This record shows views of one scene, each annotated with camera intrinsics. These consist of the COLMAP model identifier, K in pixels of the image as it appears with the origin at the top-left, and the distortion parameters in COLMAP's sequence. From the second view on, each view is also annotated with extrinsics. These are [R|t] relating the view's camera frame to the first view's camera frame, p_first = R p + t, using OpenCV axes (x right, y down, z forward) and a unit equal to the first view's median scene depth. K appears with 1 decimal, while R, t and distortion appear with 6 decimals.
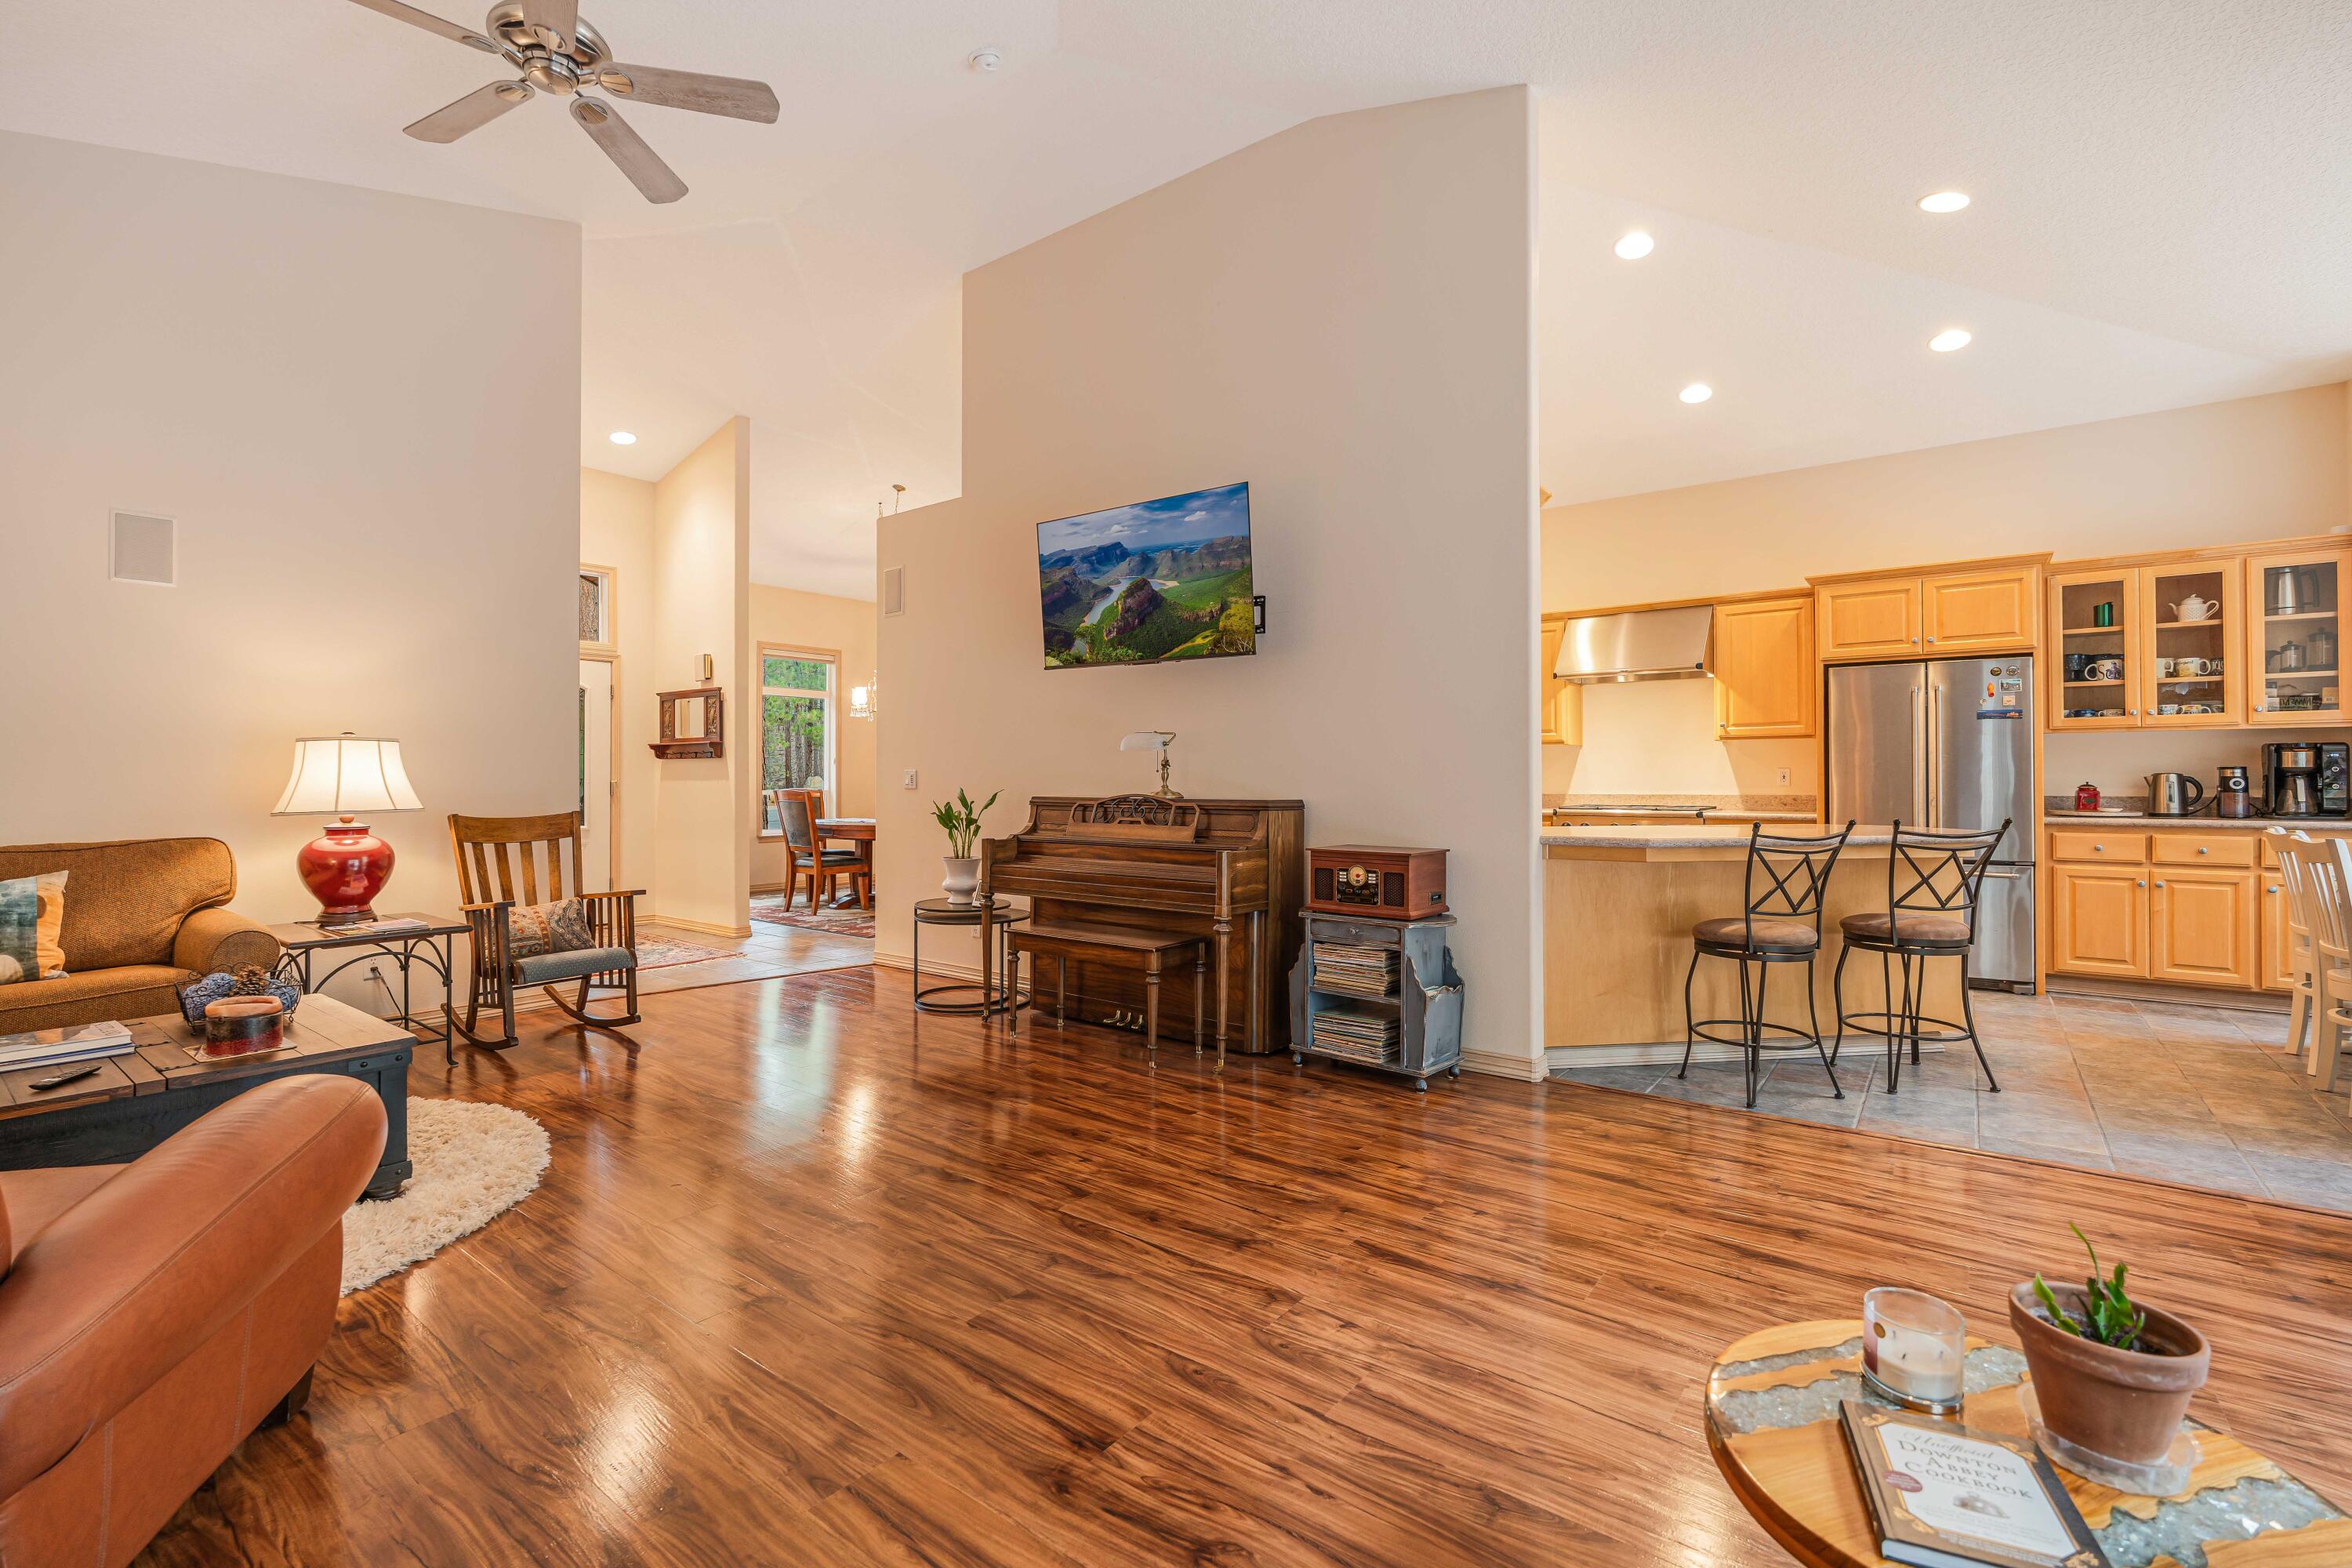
lens RADIAL K [[1030.6, 0, 1181.2], [0, 1030.6, 764.0], [0, 0, 1]] dist [-0.001403, -0.000037]
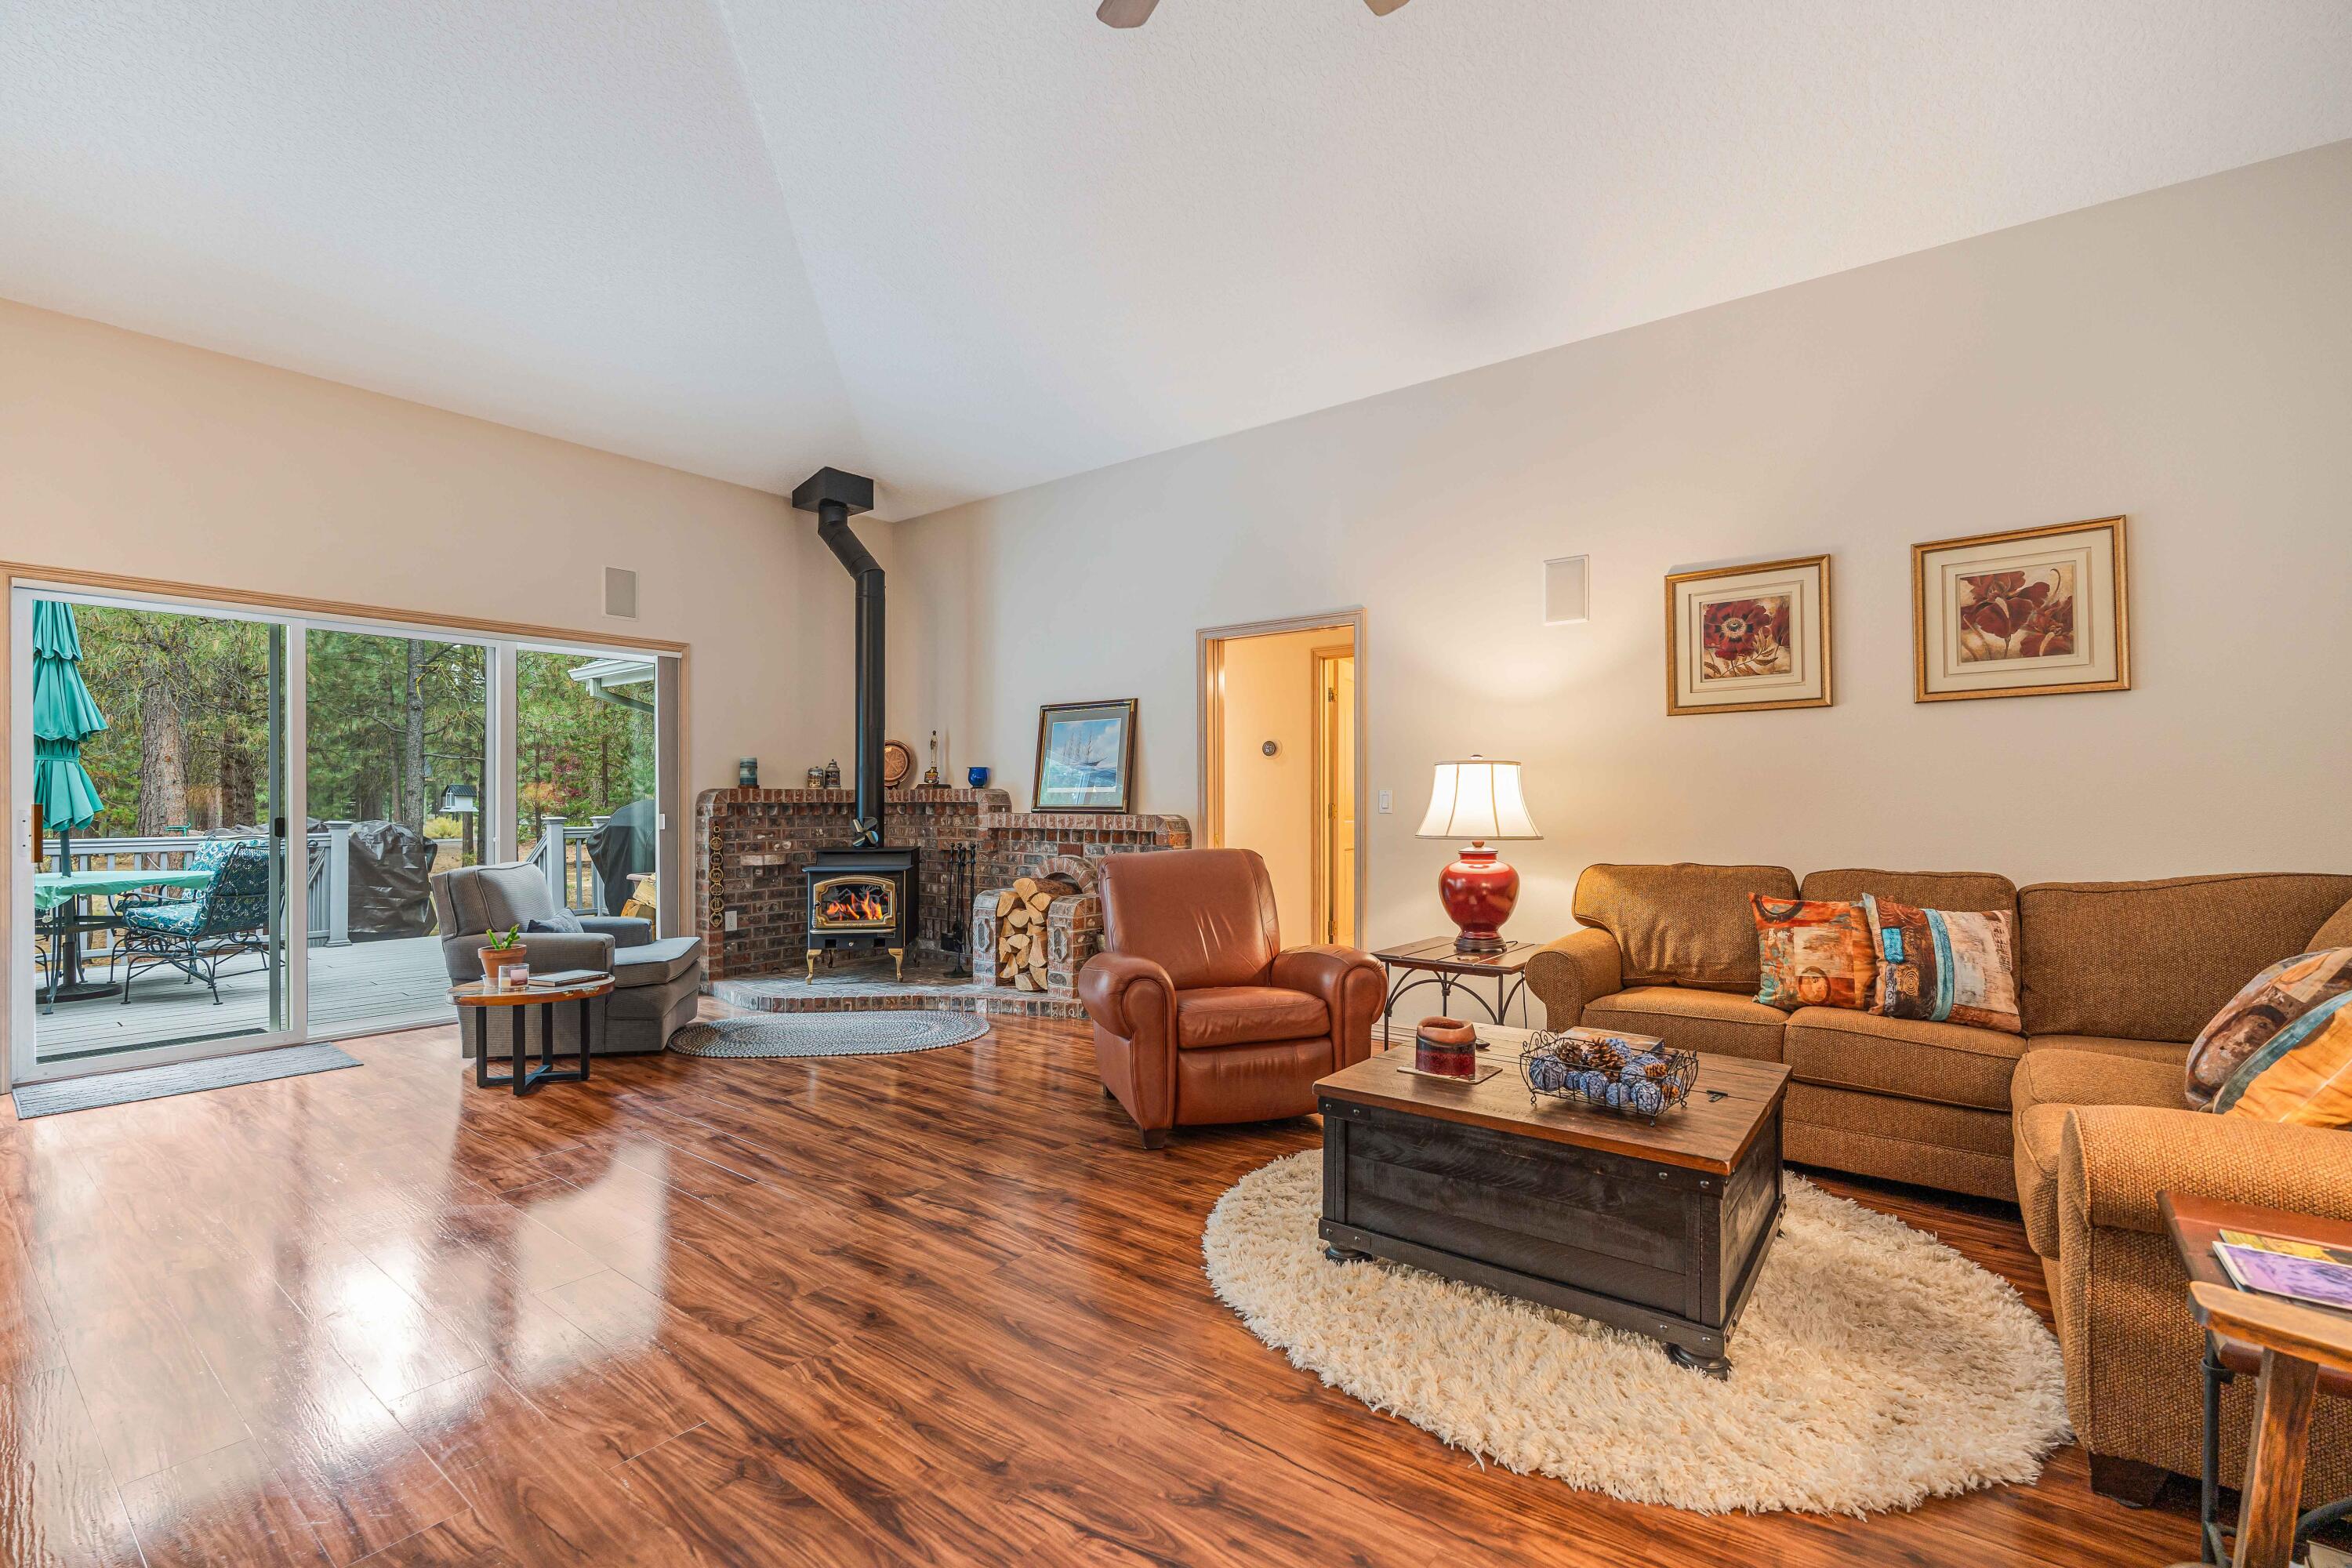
lens RADIAL K [[1030.6, 0, 1166.5], [0, 1030.6, 793.8], [0, 0, 1]] dist [-0.001403, -0.000037]
pose [[-0.999803, 0.005733, 0.019017, -0.396886], [0.005346, 0.999779, -0.020321, 0.020329], [-0.019130, -0.020215, -0.999613, 1.198157]]
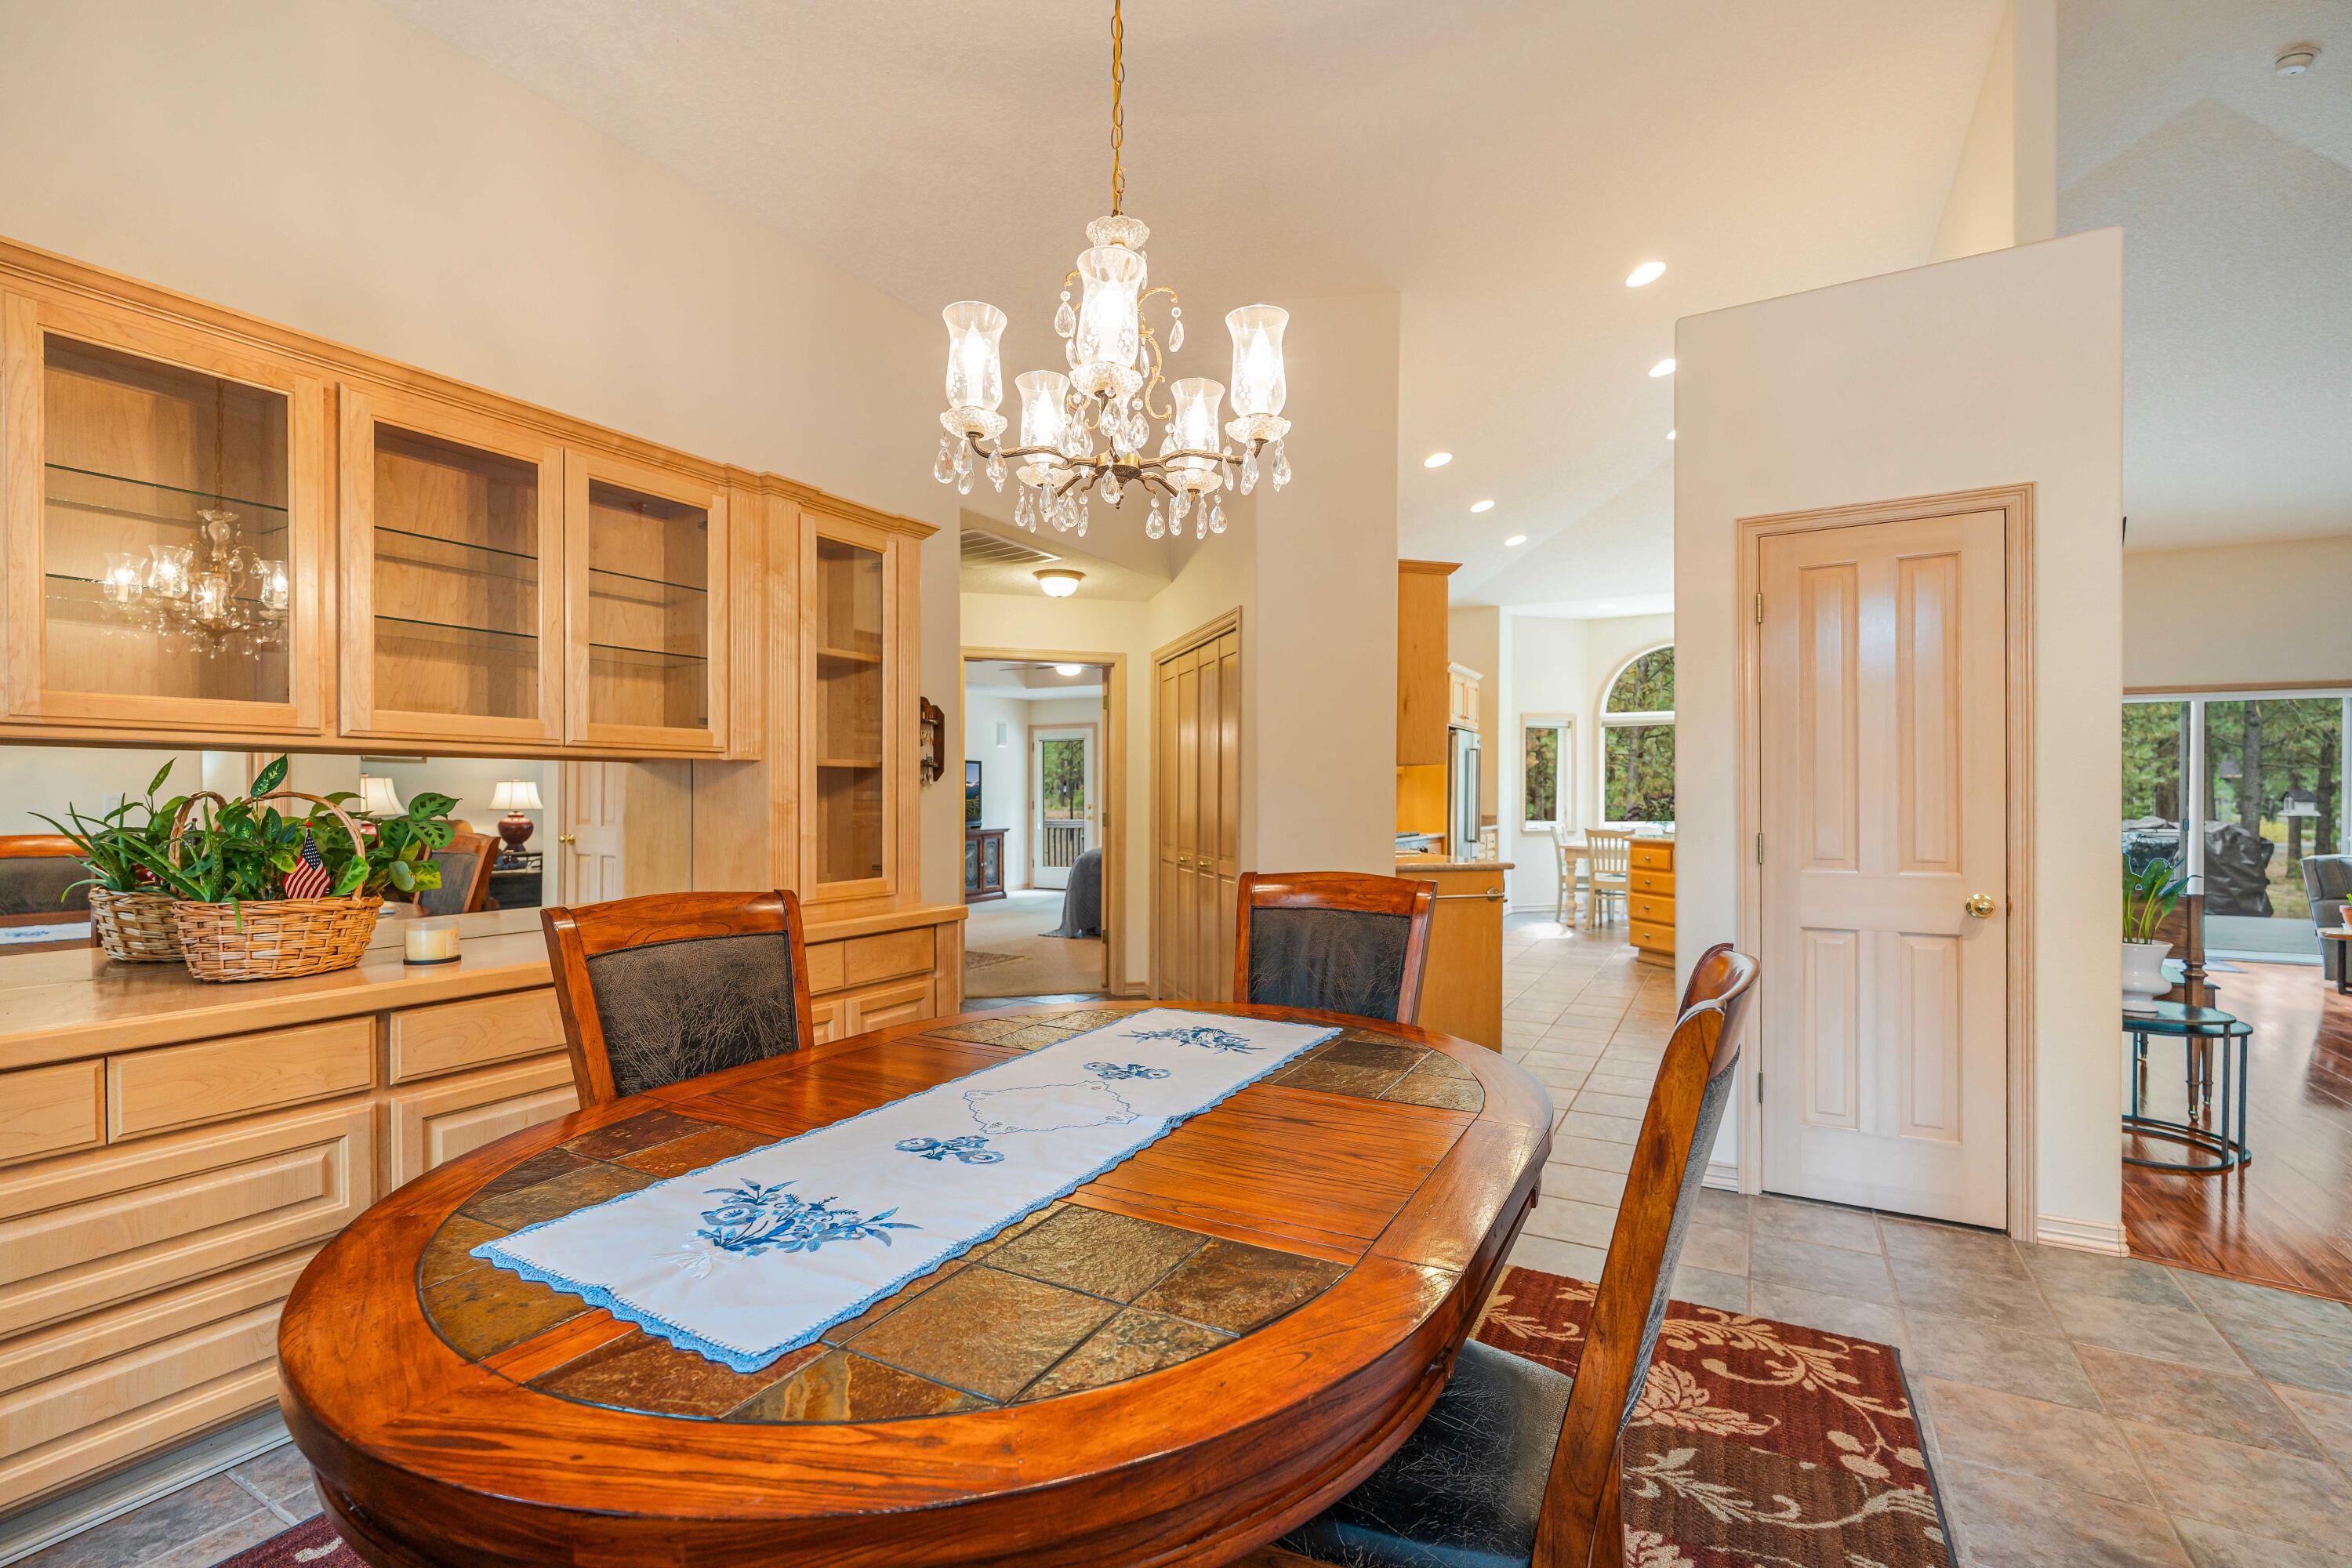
lens RADIAL K [[1030.6, 0, 1172.9], [0, 1030.6, 801.2], [0, 0, 1]] dist [-0.001403, -0.000037]
pose [[-0.132015, 0.001807, 0.991246, -0.868081], [-0.015615, 0.999870, -0.003903, 0.023404], [-0.991125, -0.015994, -0.131970, 1.933533]]
